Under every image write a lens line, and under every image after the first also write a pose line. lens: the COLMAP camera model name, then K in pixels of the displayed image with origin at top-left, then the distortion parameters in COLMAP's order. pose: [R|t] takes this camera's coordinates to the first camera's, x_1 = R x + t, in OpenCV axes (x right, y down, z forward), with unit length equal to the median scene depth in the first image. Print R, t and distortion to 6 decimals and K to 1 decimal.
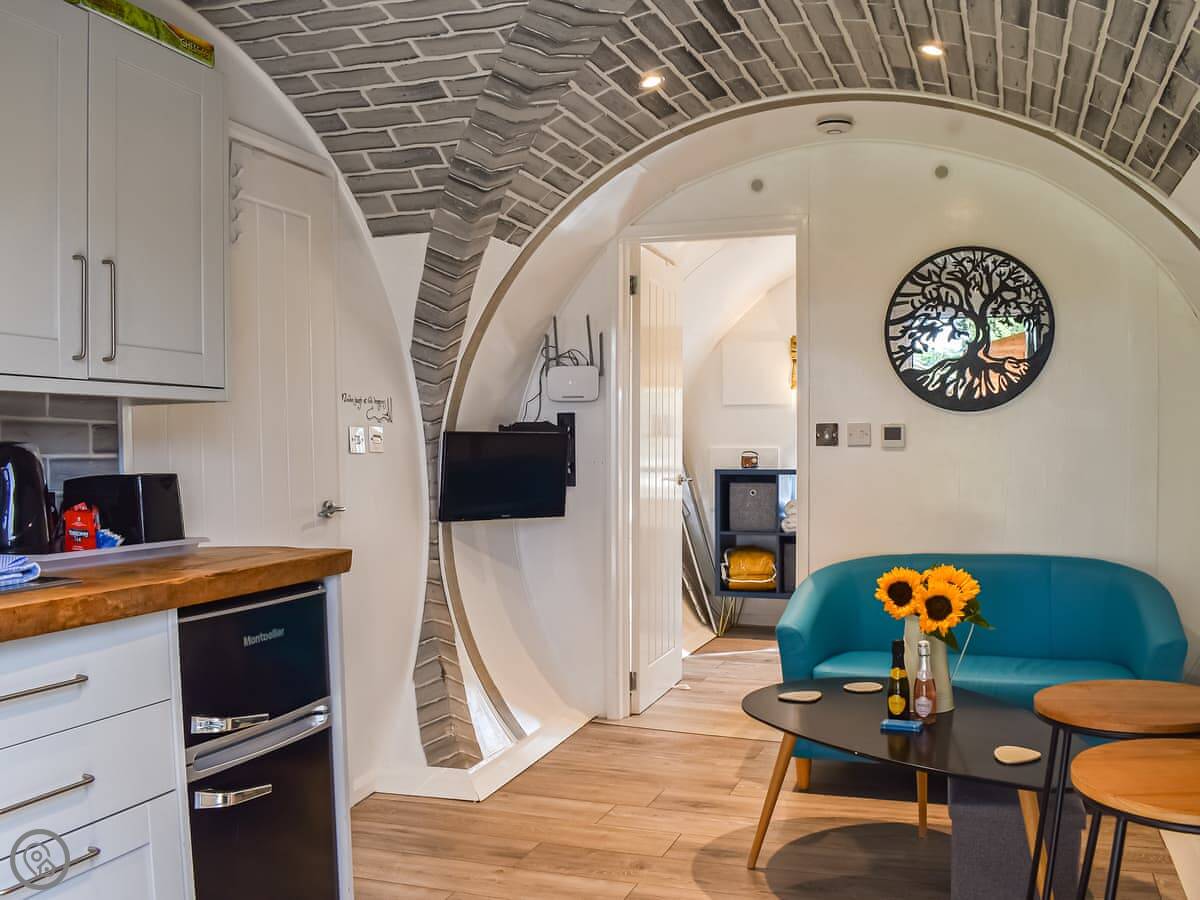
lens RADIAL K [[1104.5, 0, 600.0], [0, 1104.5, 450.0], [0, 0, 1]] dist [-0.064112, 0.007061]
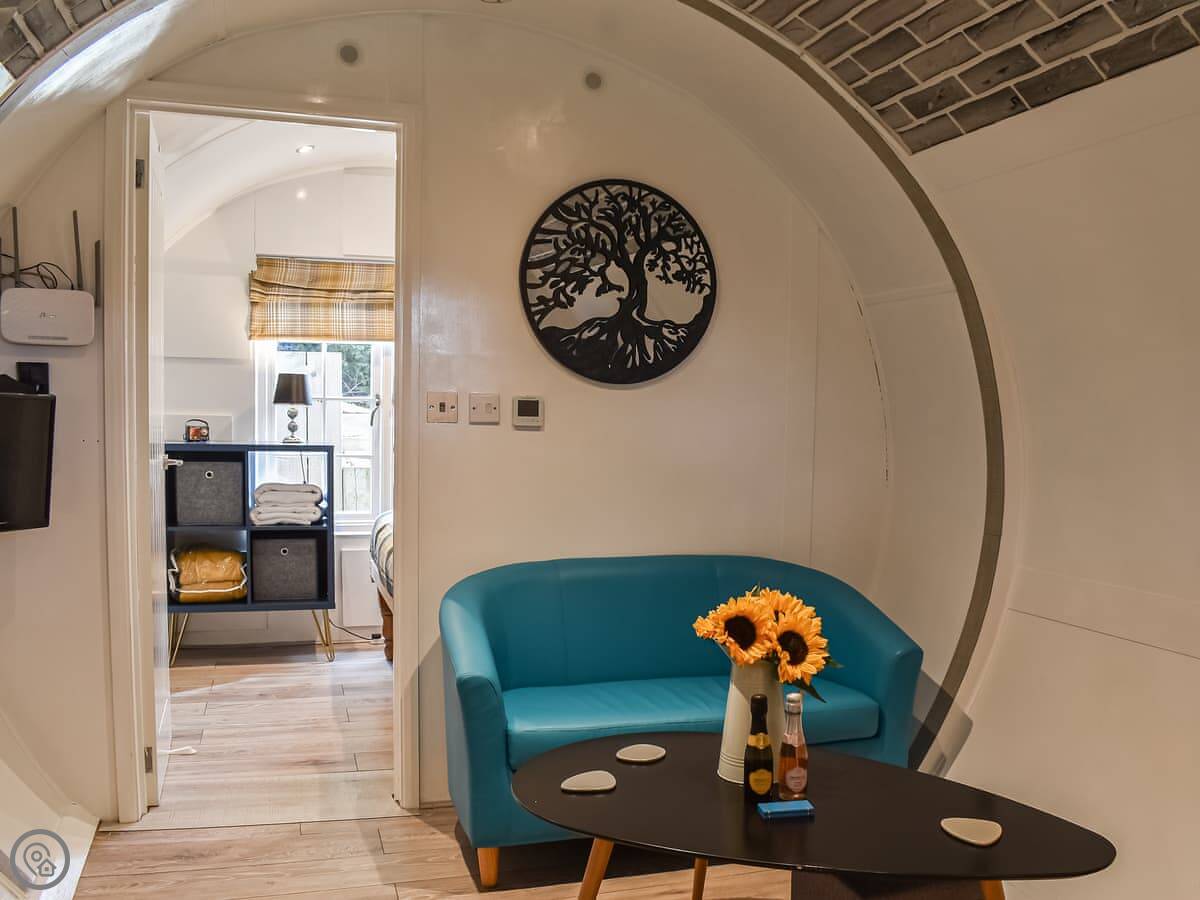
lens RADIAL K [[1159.5, 0, 601.2], [0, 1159.5, 502.4], [0, 0, 1]] dist [-0.067348, 0.011540]
pose [[0.788971, -0.027287, 0.613825, -0.205284], [-0.022773, 0.997028, 0.073594, -0.010117], [-0.614009, -0.072042, 0.786005, 0.317507]]
